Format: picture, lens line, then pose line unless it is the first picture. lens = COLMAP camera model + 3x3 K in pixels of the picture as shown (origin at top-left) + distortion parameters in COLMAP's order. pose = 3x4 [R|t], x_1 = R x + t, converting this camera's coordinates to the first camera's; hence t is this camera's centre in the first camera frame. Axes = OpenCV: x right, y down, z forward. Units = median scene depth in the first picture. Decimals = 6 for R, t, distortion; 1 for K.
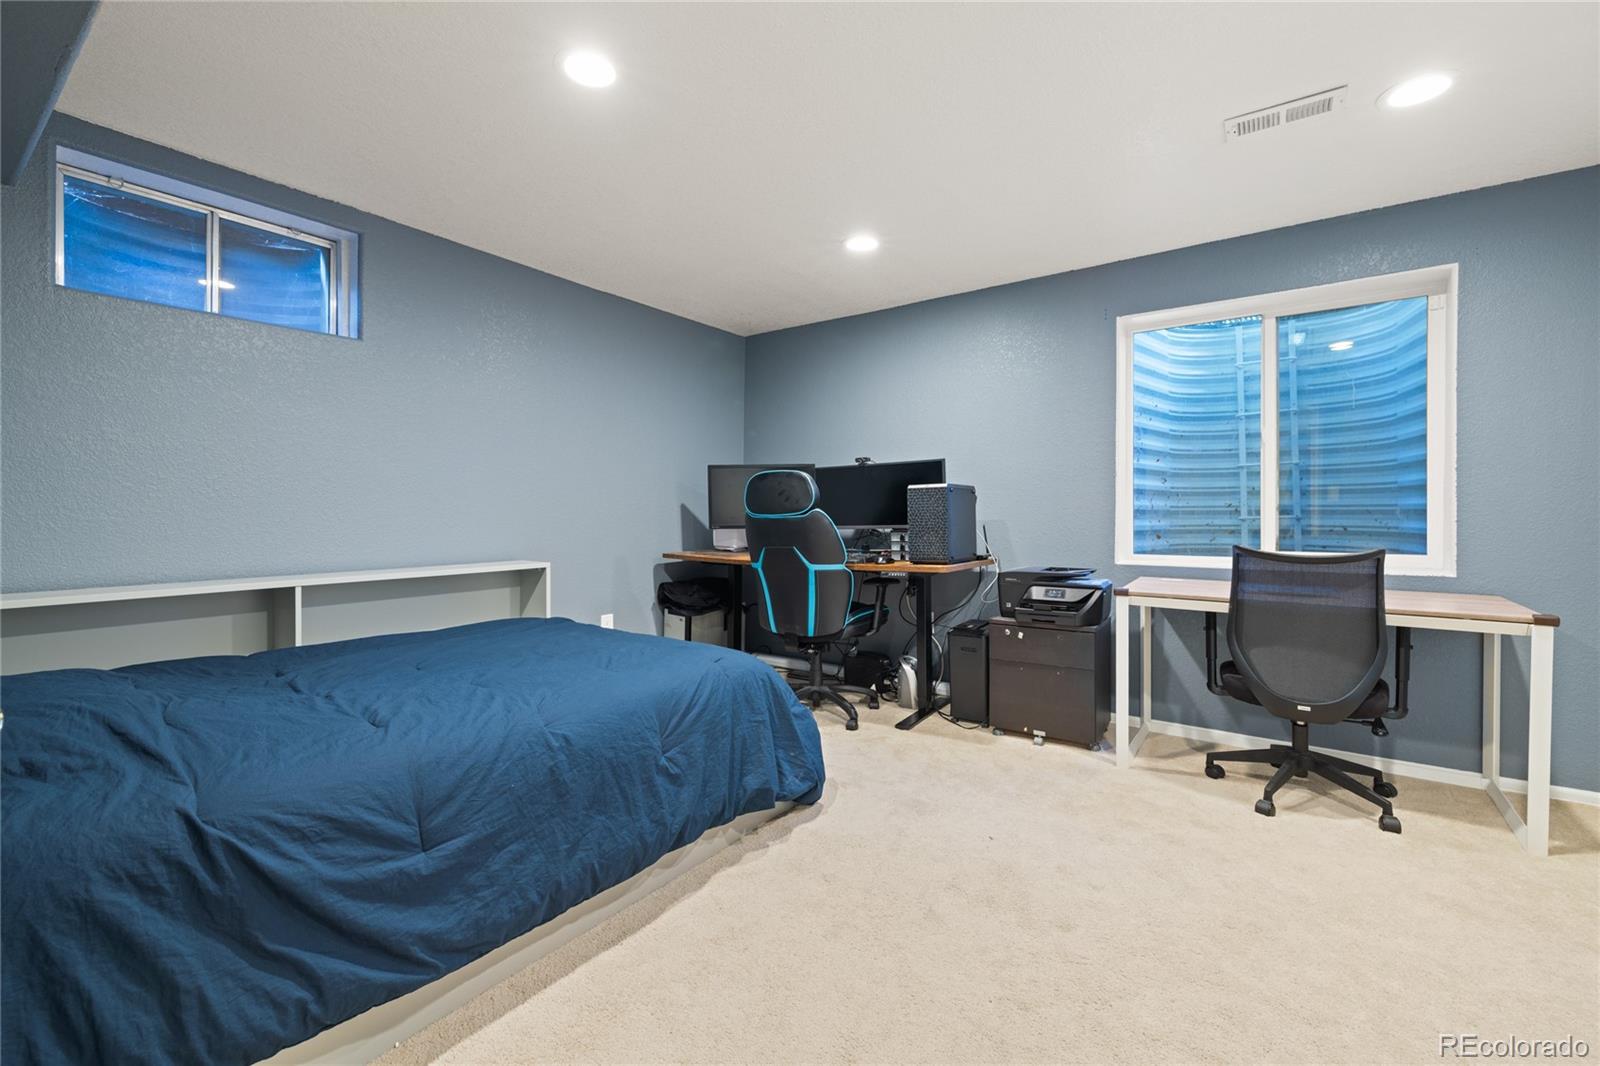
lens RADIAL K [[682.0, 0, 805.6], [0, 682.0, 515.6], [0, 0, 1]] dist [-0.001389, -0.000055]
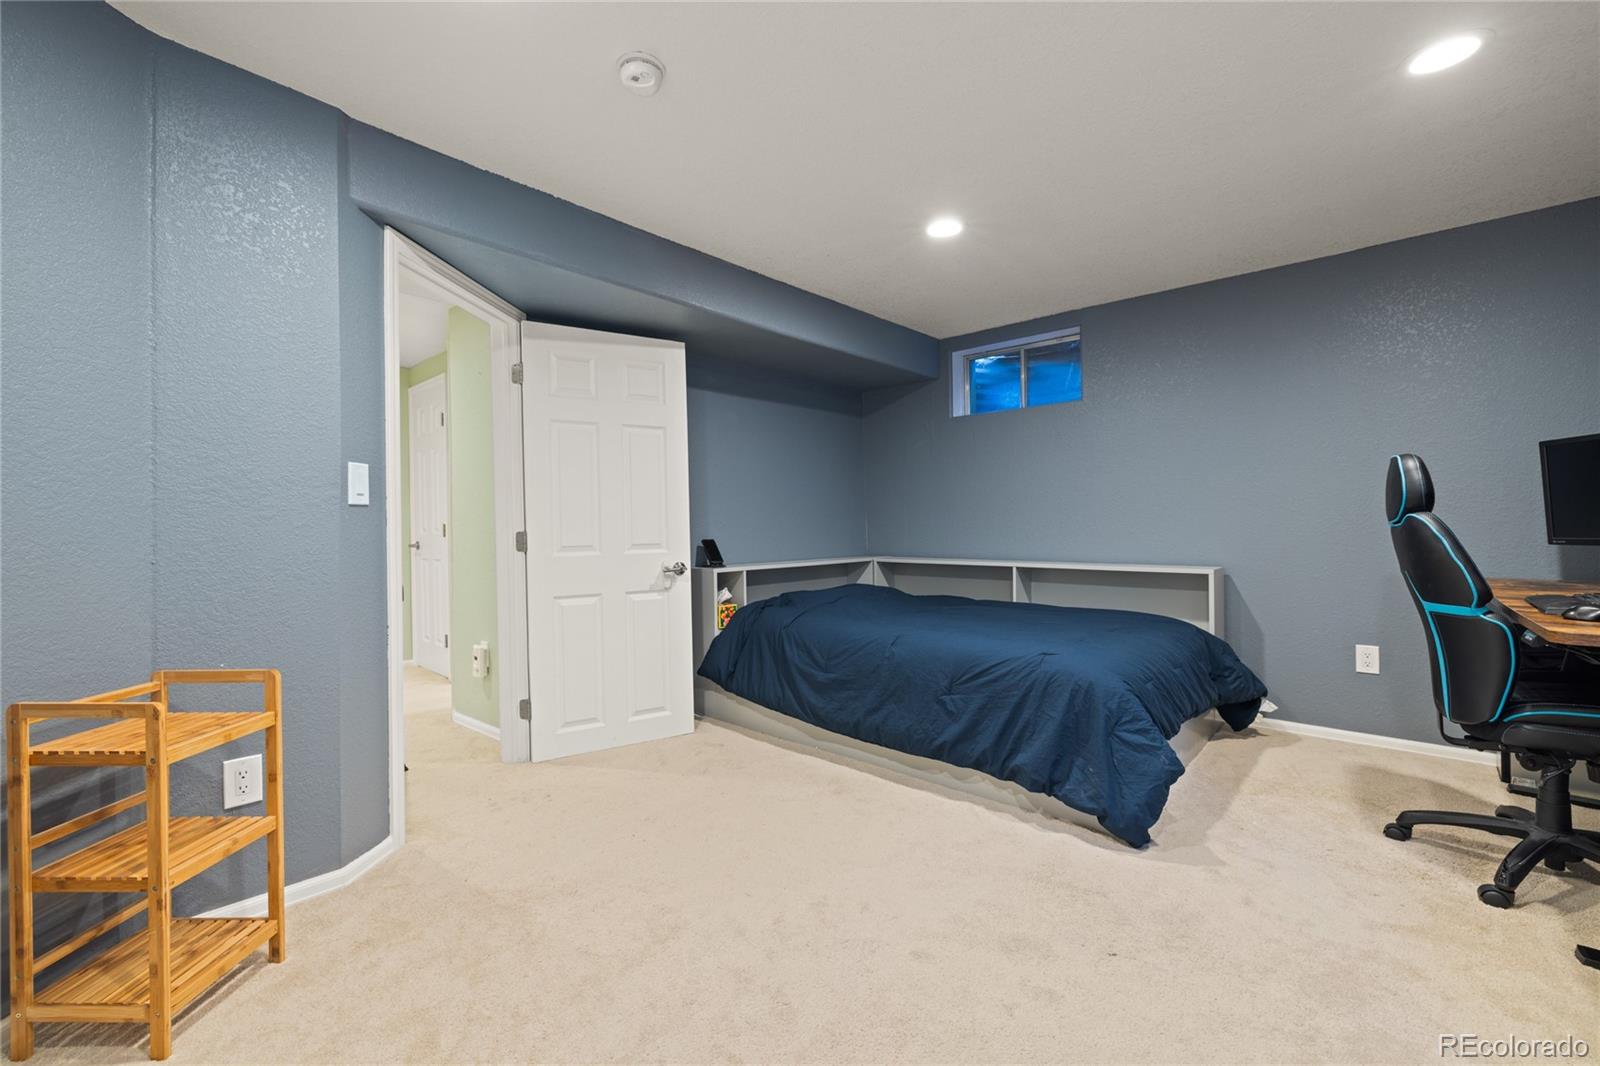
lens RADIAL K [[682.0, 0, 805.6], [0, 682.0, 515.6], [0, 0, 1]] dist [-0.001389, -0.000055]
pose [[-0.089424, -0.005212, -0.995980, 1.514643], [-0.007401, 0.999962, -0.004569, -0.011041], [0.995966, 0.006962, -0.089459, 1.027293]]
